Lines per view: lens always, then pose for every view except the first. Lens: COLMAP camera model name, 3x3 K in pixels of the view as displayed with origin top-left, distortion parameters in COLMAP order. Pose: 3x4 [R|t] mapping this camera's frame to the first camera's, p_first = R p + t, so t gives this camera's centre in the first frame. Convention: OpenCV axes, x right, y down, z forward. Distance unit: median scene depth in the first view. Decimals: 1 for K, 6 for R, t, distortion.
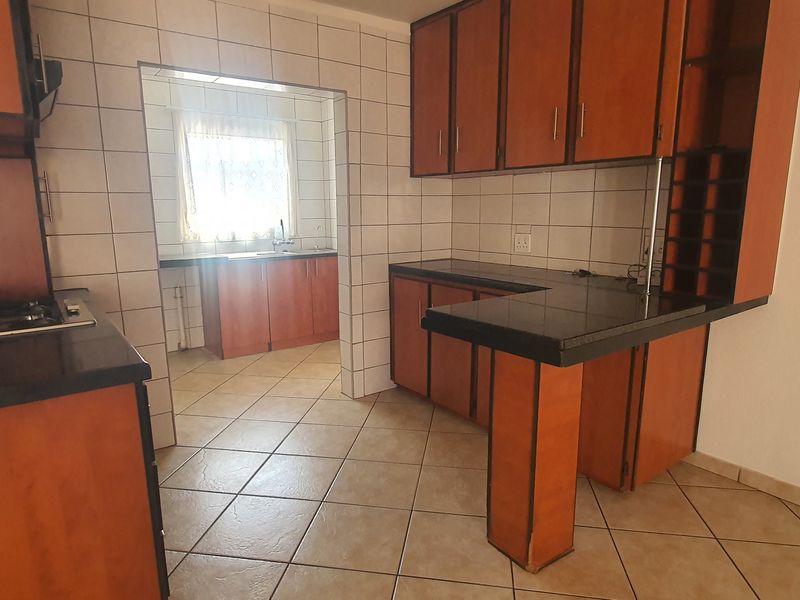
lens RADIAL K [[509.0, 0, 391.8], [0, 509.0, 301.2], [0, 0, 1]] dist [-0.000847, -0.002667]
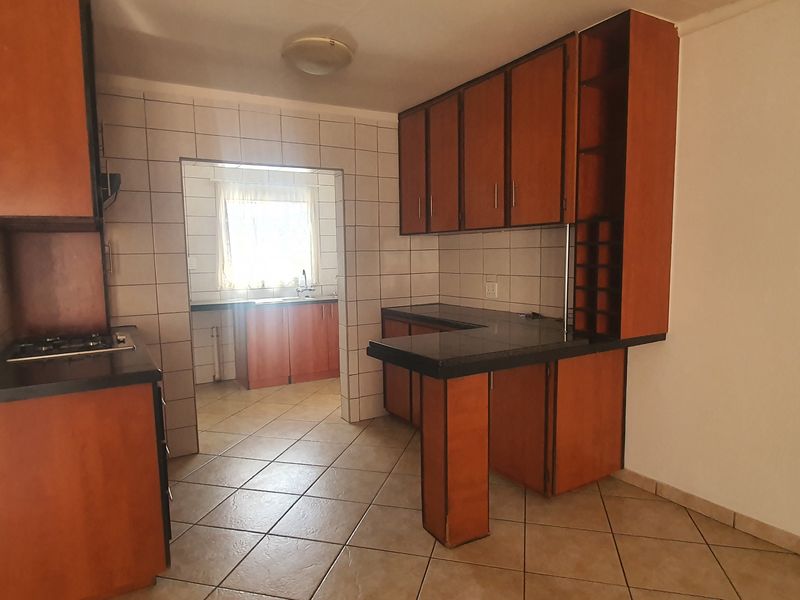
lens RADIAL K [[509.0, 0, 391.8], [0, 509.0, 301.2], [0, 0, 1]] dist [-0.000847, -0.002667]
pose [[0.995209, -0.000153, -0.097767, 0.151111], [-0.008460, 0.996113, -0.087679, 0.017229], [0.097400, 0.088087, 0.991339, -0.196014]]
